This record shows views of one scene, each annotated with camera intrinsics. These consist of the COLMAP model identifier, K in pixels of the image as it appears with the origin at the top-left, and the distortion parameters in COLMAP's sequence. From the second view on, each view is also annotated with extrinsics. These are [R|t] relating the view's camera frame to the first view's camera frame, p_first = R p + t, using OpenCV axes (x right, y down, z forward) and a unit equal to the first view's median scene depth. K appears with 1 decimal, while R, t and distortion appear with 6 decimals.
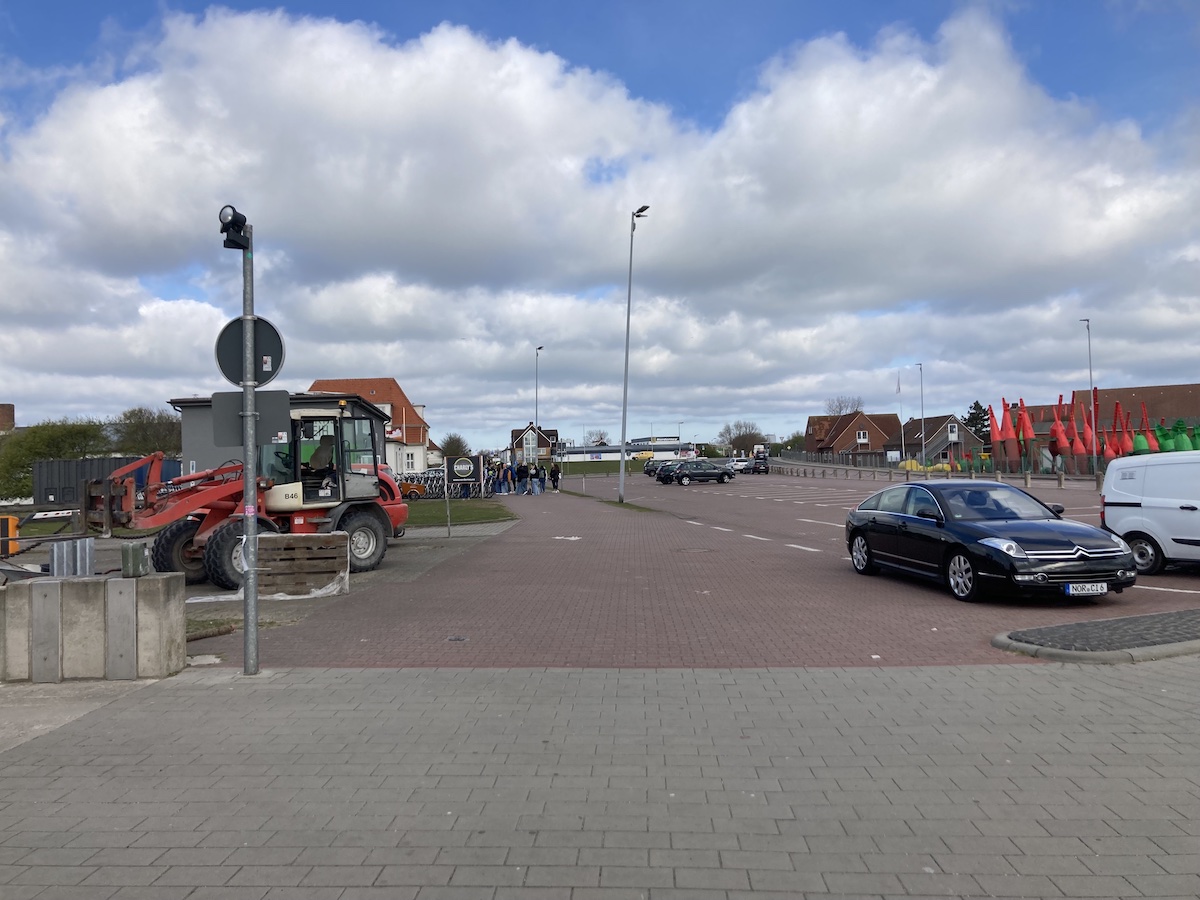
lens RADIAL K [[991.2, 0, 600.0], [0, 991.2, 450.0], [0, 0, 1]] dist [0.009631, 0.002529]
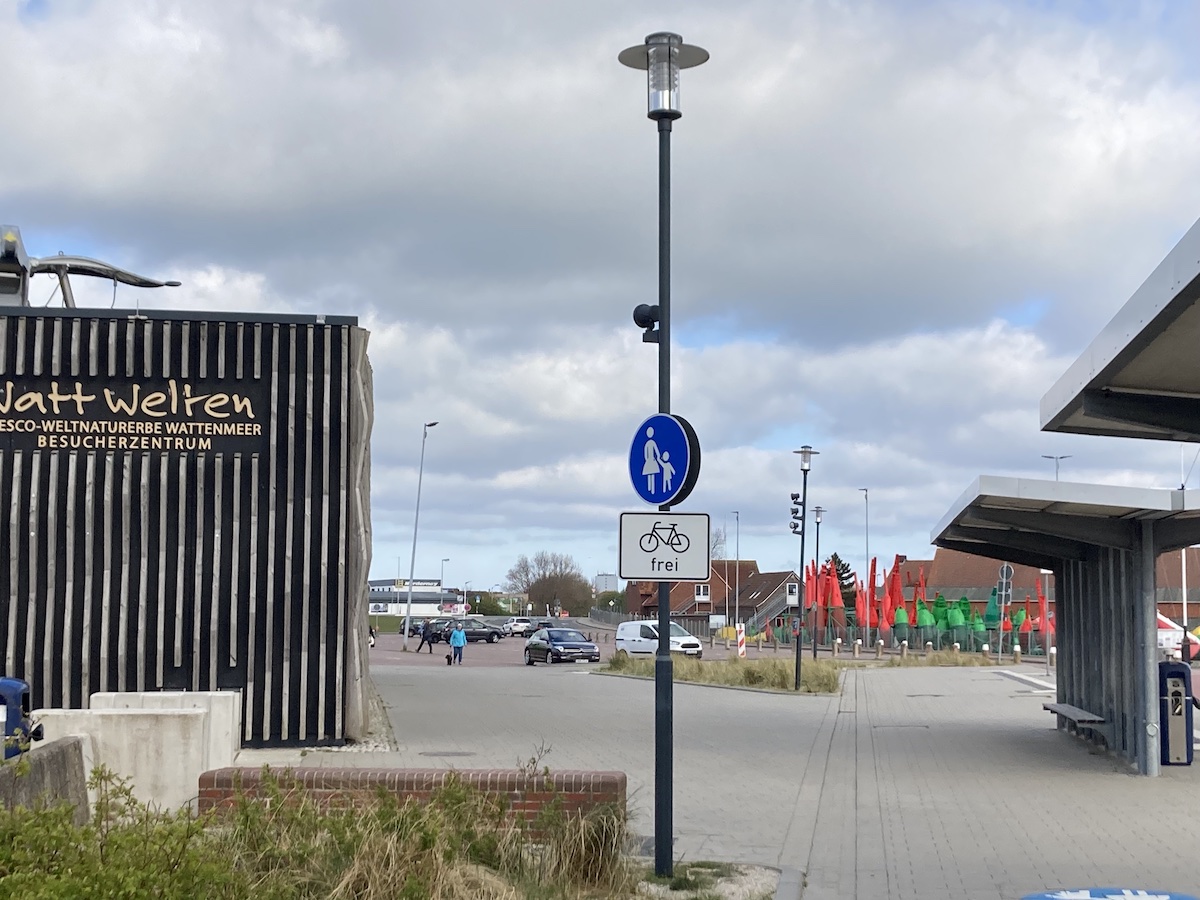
lens RADIAL K [[1957.1, 0, 600.0], [0, 1957.1, 450.0], [0, 0, 1]] dist [0.013637, 0.007053]
pose [[0.985922, 0.047794, 0.160233, -0.048598], [-0.035652, 0.996330, -0.077816, -0.005170], [-0.163364, 0.071008, 0.984007, -0.507422]]
